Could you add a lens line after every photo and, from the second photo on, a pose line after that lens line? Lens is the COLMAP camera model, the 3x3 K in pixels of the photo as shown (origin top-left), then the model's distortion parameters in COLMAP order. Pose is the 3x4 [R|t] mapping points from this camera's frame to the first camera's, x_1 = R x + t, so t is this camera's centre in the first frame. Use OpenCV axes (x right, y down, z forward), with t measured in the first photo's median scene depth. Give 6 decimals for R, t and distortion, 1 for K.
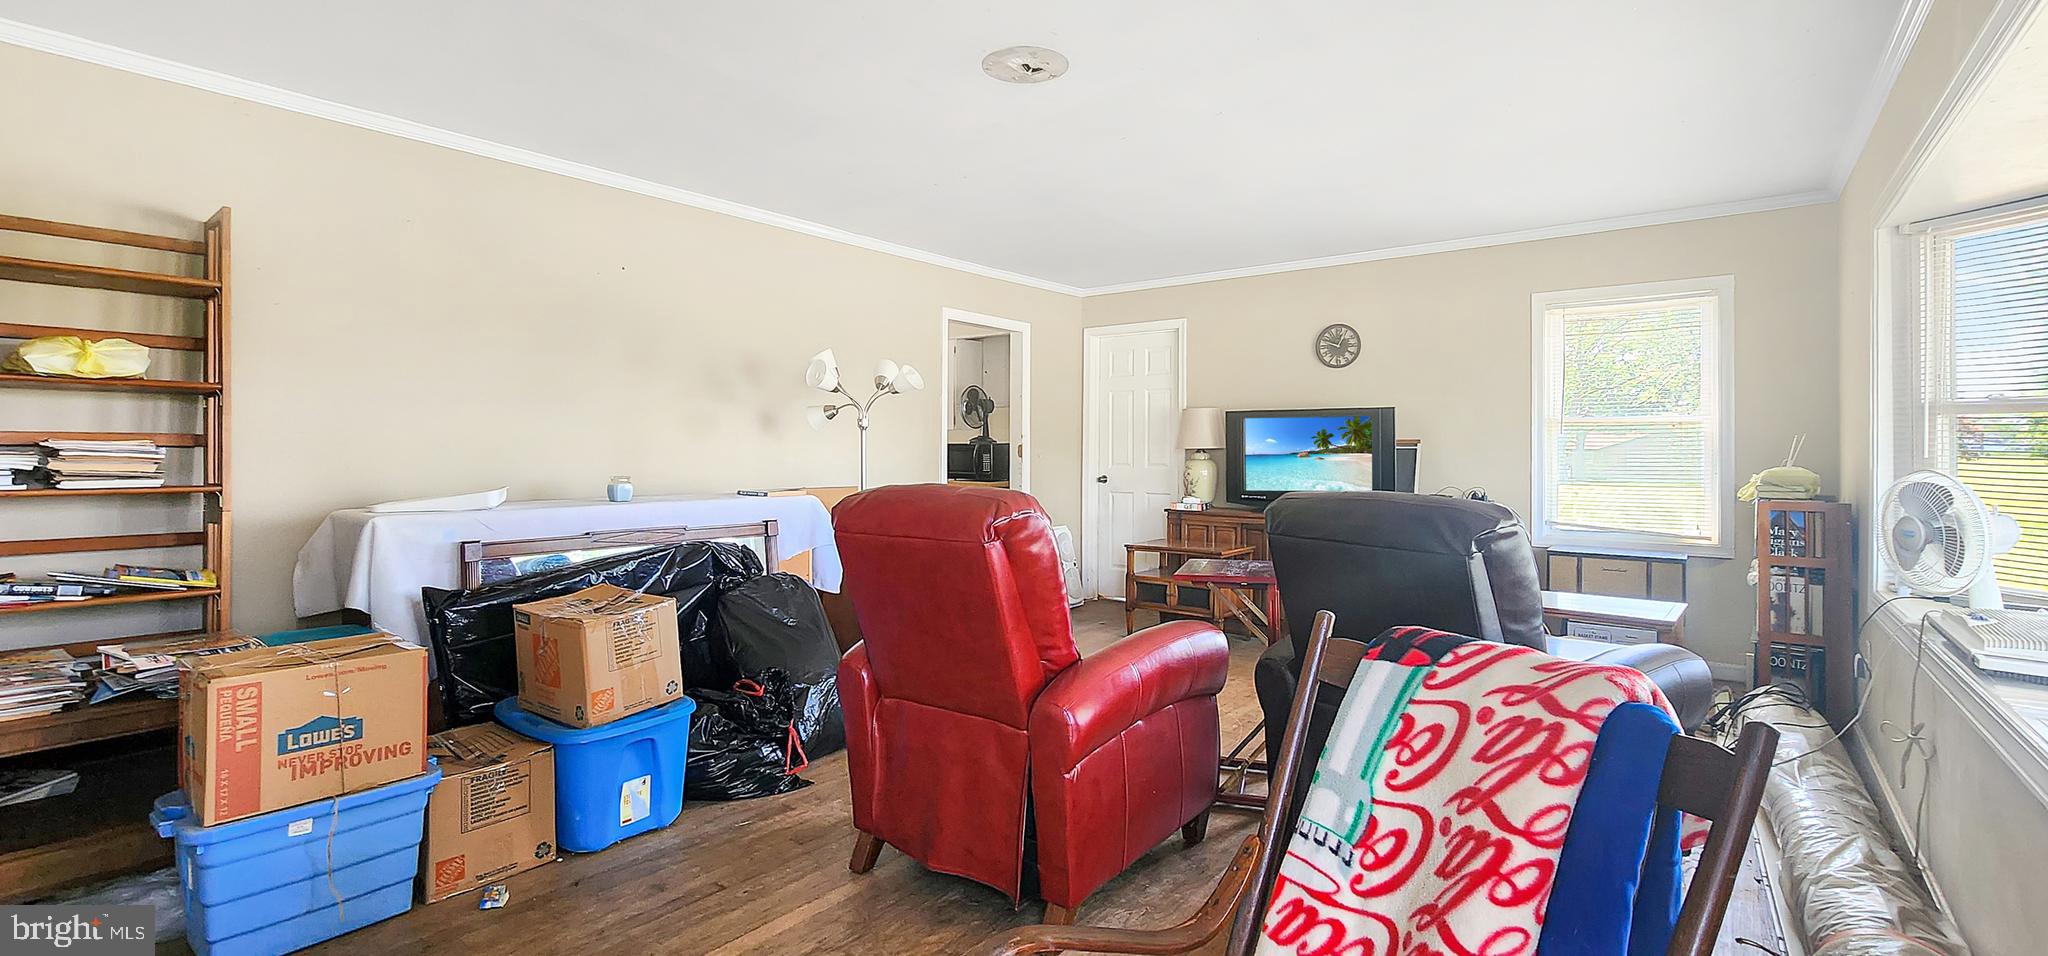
lens RADIAL K [[887.2, 0, 1015.1], [0, 887.2, 456.5], [0, 0, 1]] dist [0.004820, 0.000233]
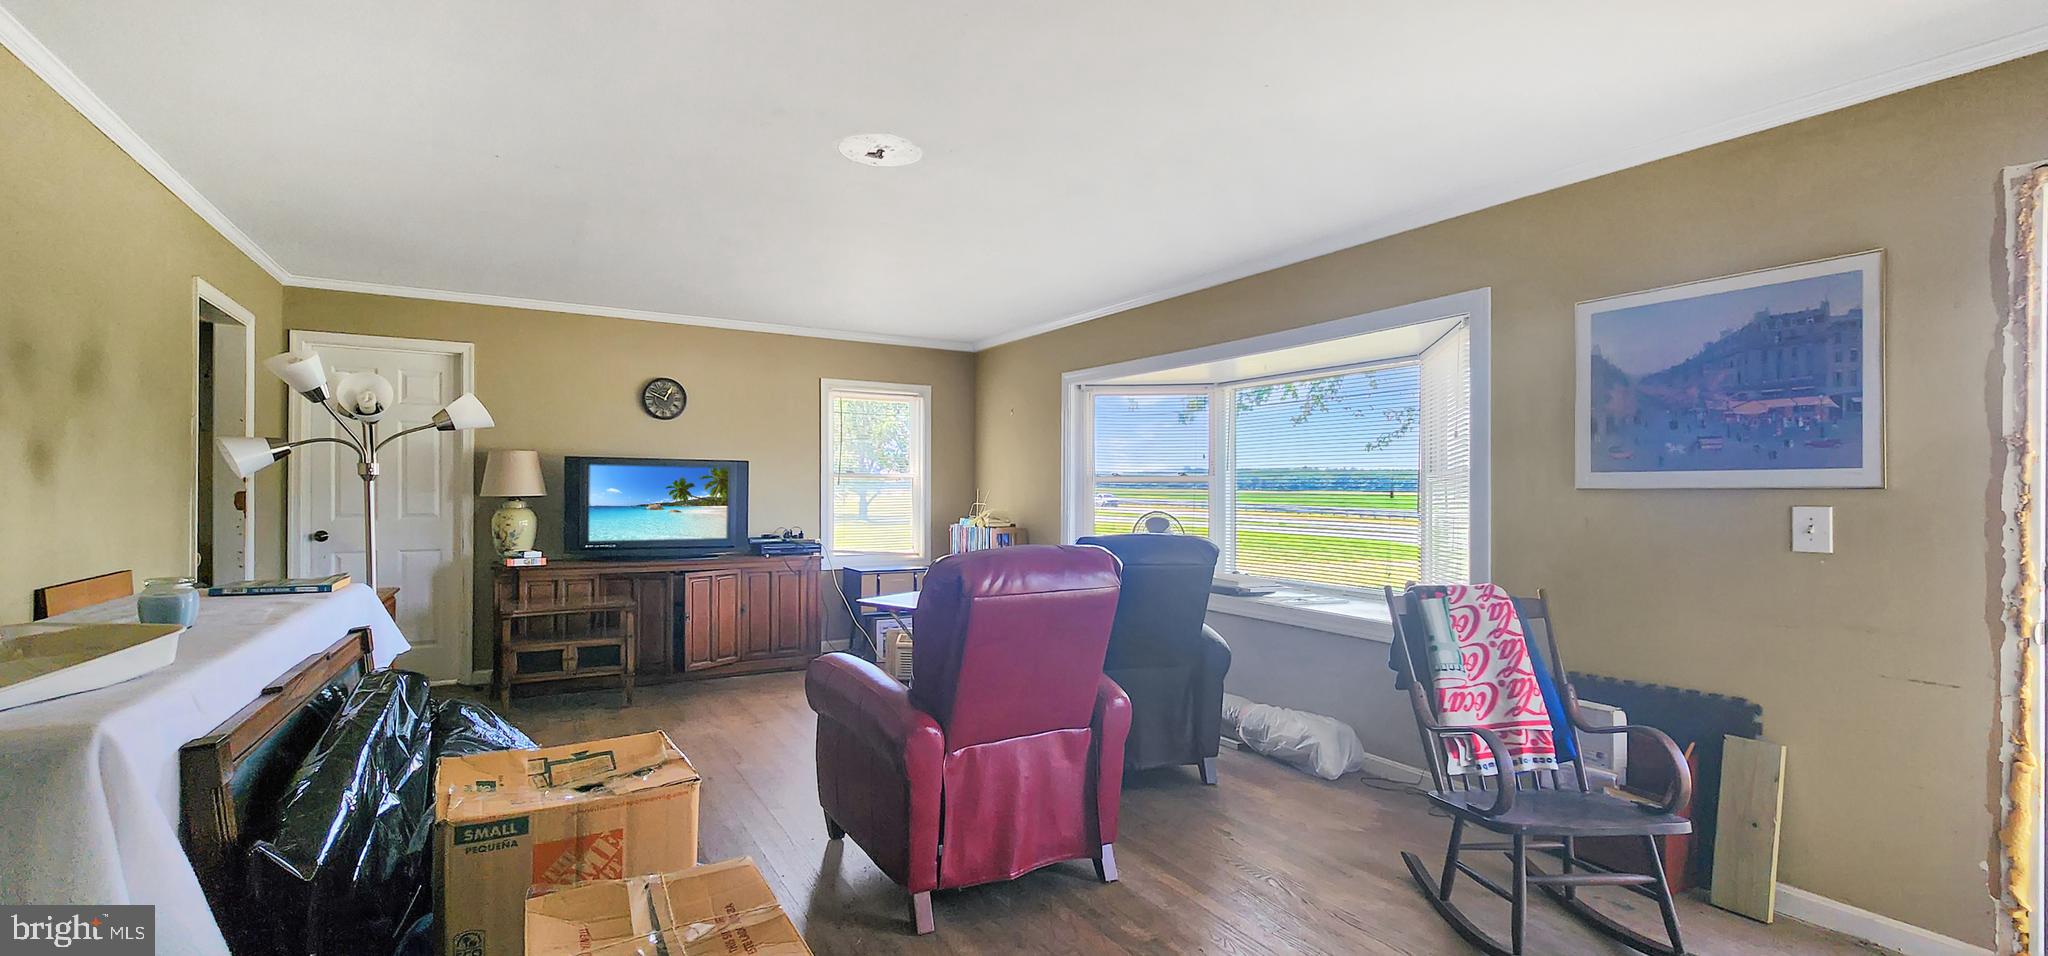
lens RADIAL K [[887.2, 0, 1013.7], [0, 887.2, 490.6], [0, 0, 1]] dist [0.004820, 0.000233]
pose [[0.376464, -0.000894, 0.926431, -0.463935], [0.001182, 0.999999, 0.000485, -0.015724], [-0.926430, 0.000913, 0.376465, 0.222480]]
